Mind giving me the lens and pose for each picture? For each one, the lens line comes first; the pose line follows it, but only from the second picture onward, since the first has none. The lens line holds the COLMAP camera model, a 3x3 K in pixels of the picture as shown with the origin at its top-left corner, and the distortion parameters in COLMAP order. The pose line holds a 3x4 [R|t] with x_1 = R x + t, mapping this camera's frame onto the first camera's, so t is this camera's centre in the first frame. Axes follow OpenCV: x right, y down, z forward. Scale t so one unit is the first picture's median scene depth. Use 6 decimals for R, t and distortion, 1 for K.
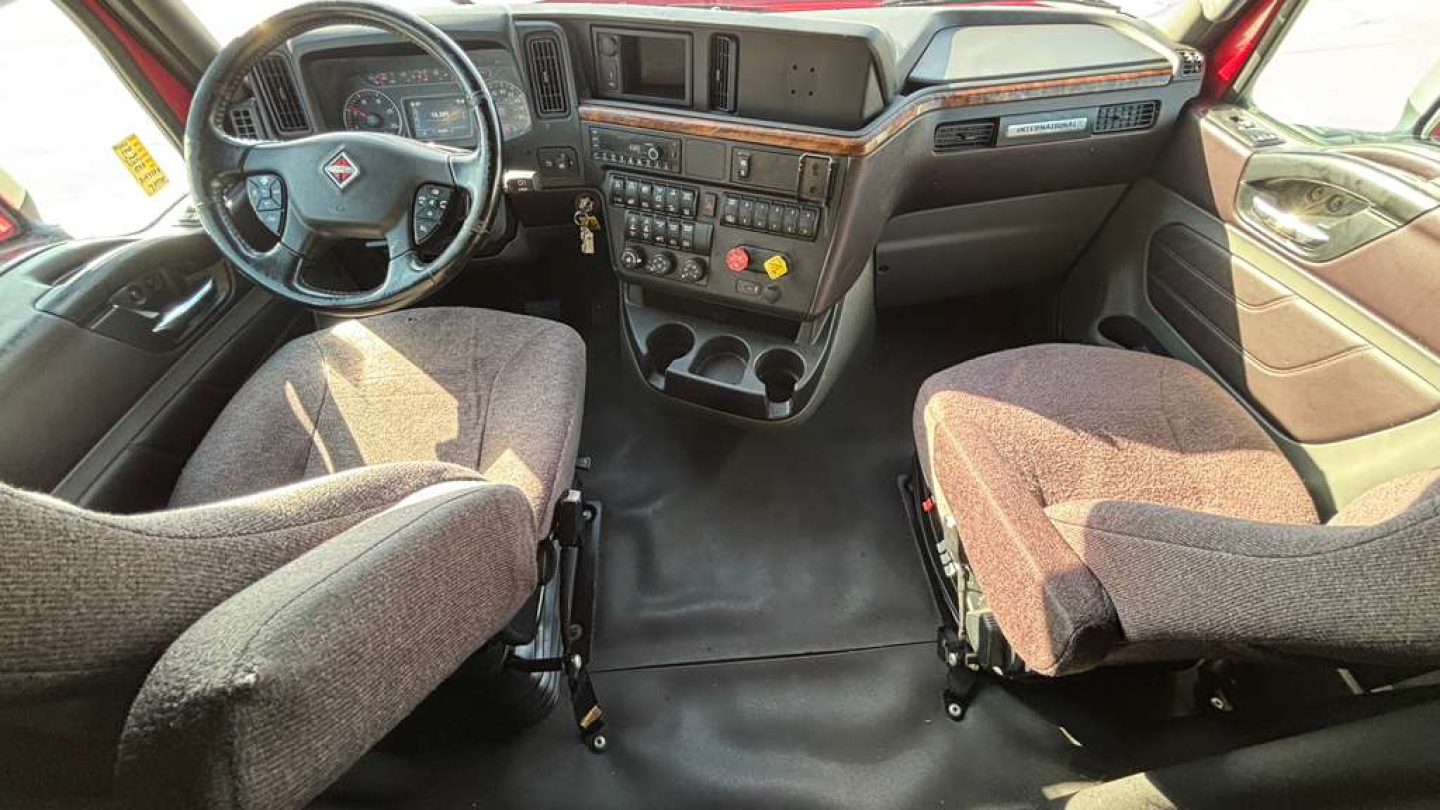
lens RADIAL K [[587.4, 0, 724.7], [0, 587.4, 402.5], [0, 0, 1]] dist [0.000955, -0.000046]
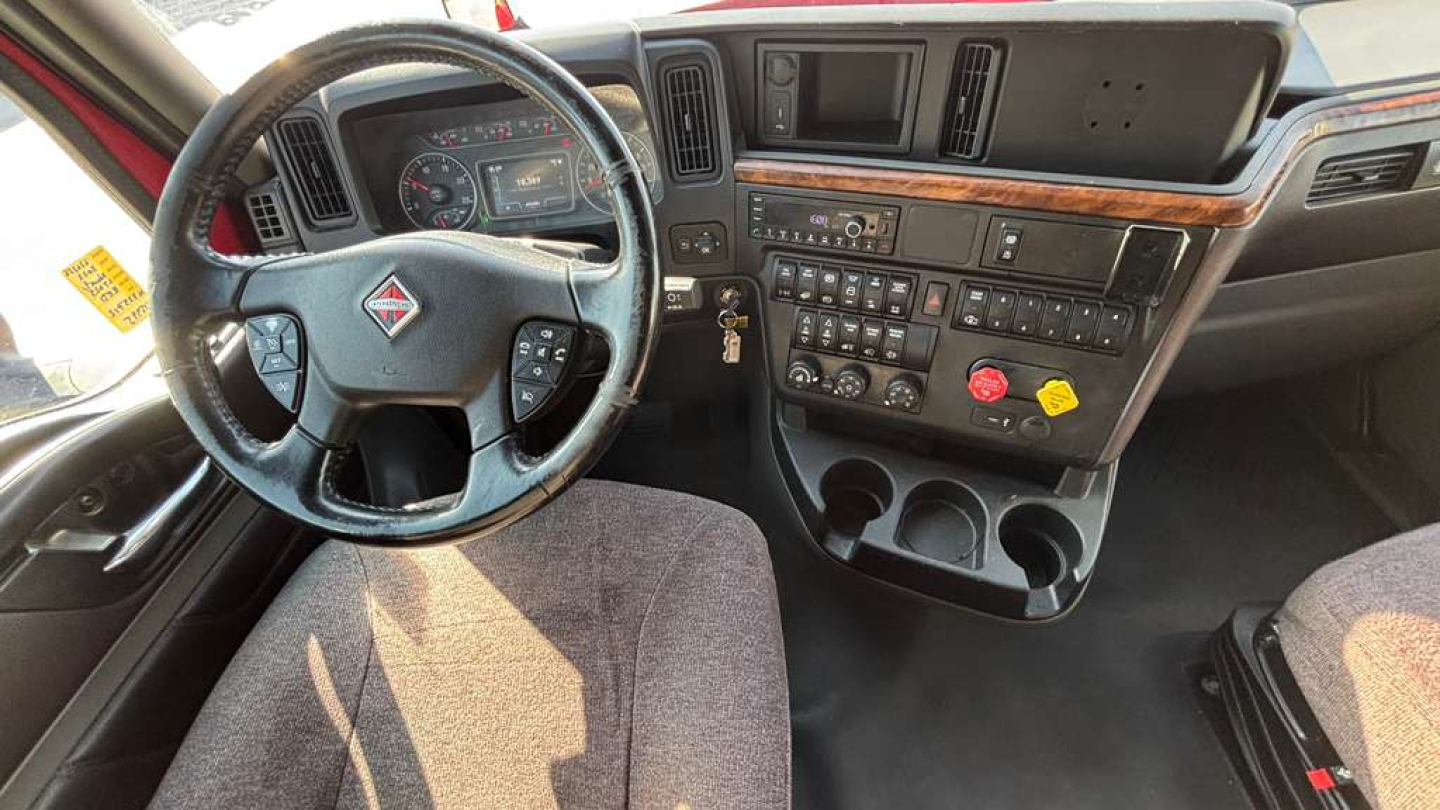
lens RADIAL K [[587.4, 0, 724.7], [0, 587.4, 402.5], [0, 0, 1]] dist [0.000955, -0.000046]
pose [[0.996618, -0.023710, -0.078676, -0.227081], [0.021144, 0.999222, -0.033289, -0.222973], [0.079404, 0.031512, 0.996344, 0.363914]]
